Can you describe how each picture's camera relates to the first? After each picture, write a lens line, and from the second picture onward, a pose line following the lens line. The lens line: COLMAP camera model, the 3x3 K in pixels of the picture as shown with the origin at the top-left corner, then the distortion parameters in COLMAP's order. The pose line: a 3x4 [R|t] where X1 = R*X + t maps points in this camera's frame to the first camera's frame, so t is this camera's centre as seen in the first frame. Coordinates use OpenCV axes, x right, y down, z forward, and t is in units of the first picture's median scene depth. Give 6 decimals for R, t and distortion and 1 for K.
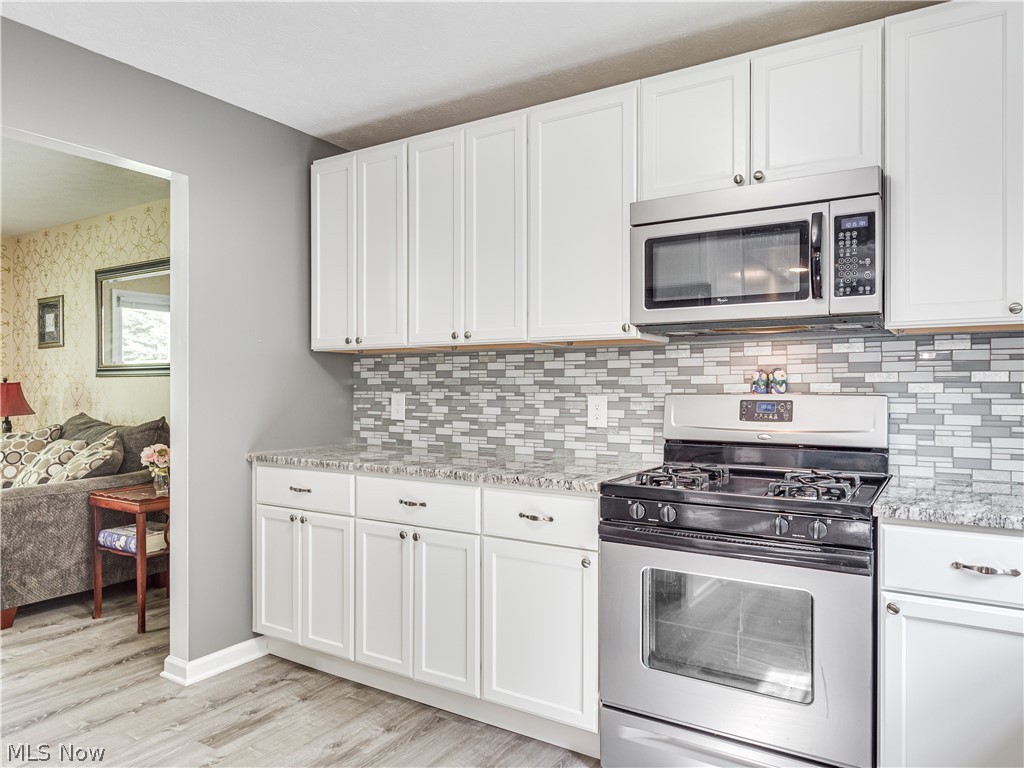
lens RADIAL K [[690.2, 0, 519.4], [0, 690.2, 387.1], [0, 0, 1]] dist [-0.004801, -0.002019]
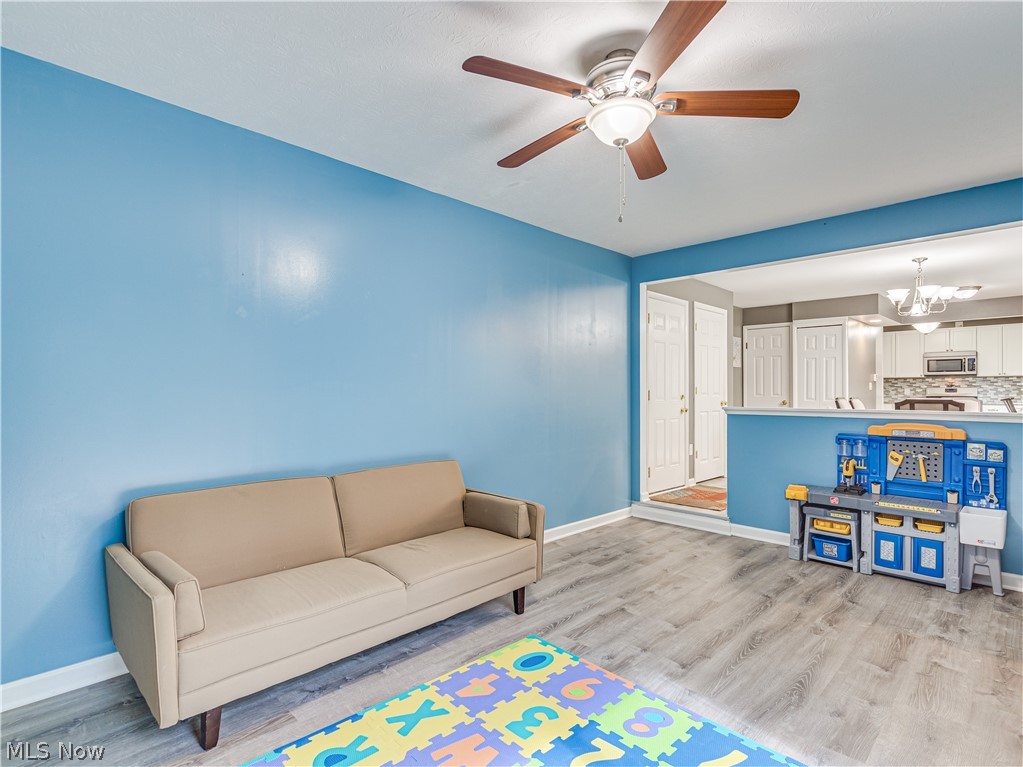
lens RADIAL K [[527.6, 0, 547.7], [0, 527.6, 390.5], [0, 0, 1]] dist [0.009386, -0.002109]
pose [[0.984522, -0.002301, -0.175248, -2.061407], [0.001887, 0.999995, -0.002528, 0.039121], [0.175253, 0.002159, 0.984521, -3.702406]]
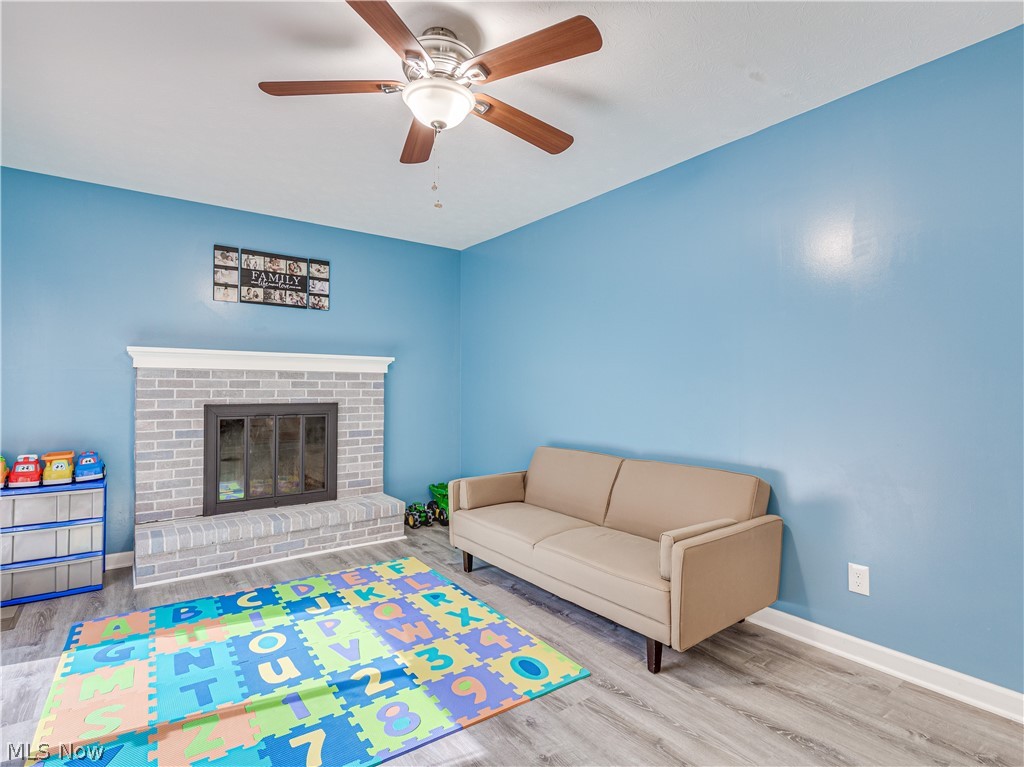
lens RADIAL K [[528.1, 0, 514.0], [0, 528.1, 384.8], [0, 0, 1]] dist [0.009386, -0.002109]
pose [[-0.363236, -0.014191, -0.931589, -1.408869], [-0.003059, 0.999897, -0.014039, 0.043871], [0.931692, -0.002250, -0.363241, -2.514188]]
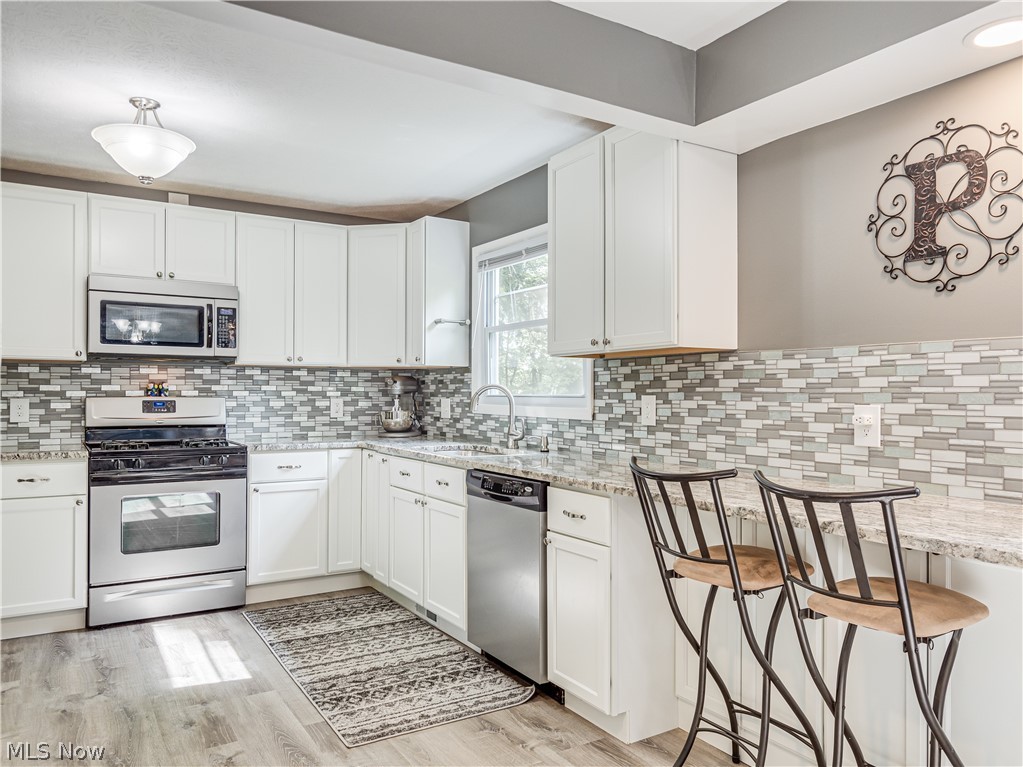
lens RADIAL K [[743.8, 0, 510.0], [0, 743.8, 384.3], [0, 0, 1]] dist [0.083805, 0.001343]
pose [[0.447986, 0.012671, 0.893951, -0.954010], [-0.003017, 0.999915, -0.012661, 0.000477], [-0.894035, 0.002975, 0.447986, -0.629992]]
